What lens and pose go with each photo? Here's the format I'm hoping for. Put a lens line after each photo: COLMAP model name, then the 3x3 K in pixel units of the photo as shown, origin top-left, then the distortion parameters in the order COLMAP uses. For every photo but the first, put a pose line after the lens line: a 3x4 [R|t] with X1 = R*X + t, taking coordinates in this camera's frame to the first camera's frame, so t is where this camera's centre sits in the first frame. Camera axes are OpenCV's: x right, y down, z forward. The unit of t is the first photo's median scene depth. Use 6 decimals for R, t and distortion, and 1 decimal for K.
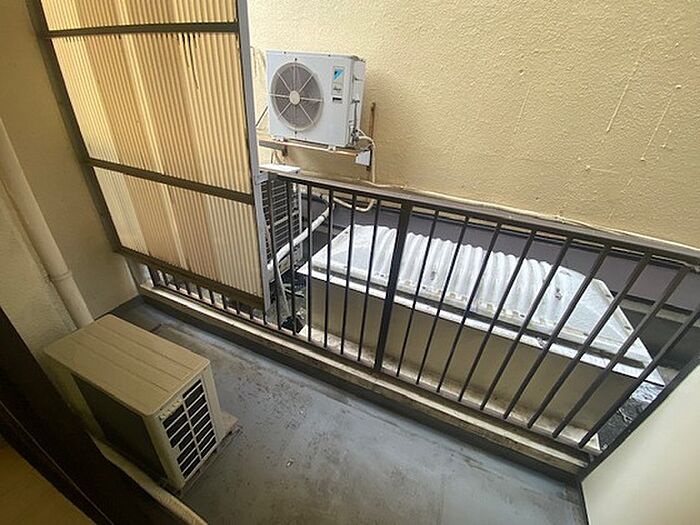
lens RADIAL K [[284.6, 0, 348.0], [0, 284.6, 264.4], [0, 0, 1]] dist [0.022137, -0.000899]
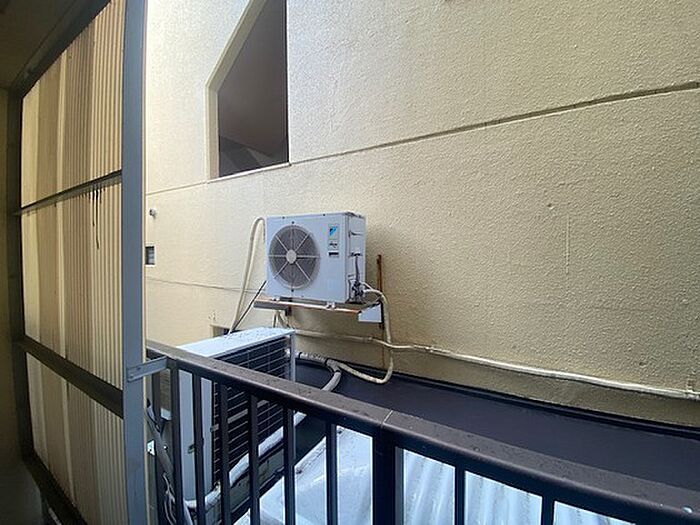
lens RADIAL K [[284.6, 0, 347.1], [0, 284.6, 260.8], [0, 0, 1]] dist [0.022137, -0.000899]
pose [[0.990150, -0.072858, -0.119564, 0.099736], [0.002946, 0.864597, -0.502457, -0.106612], [0.139983, 0.497156, 0.856295, 0.243924]]
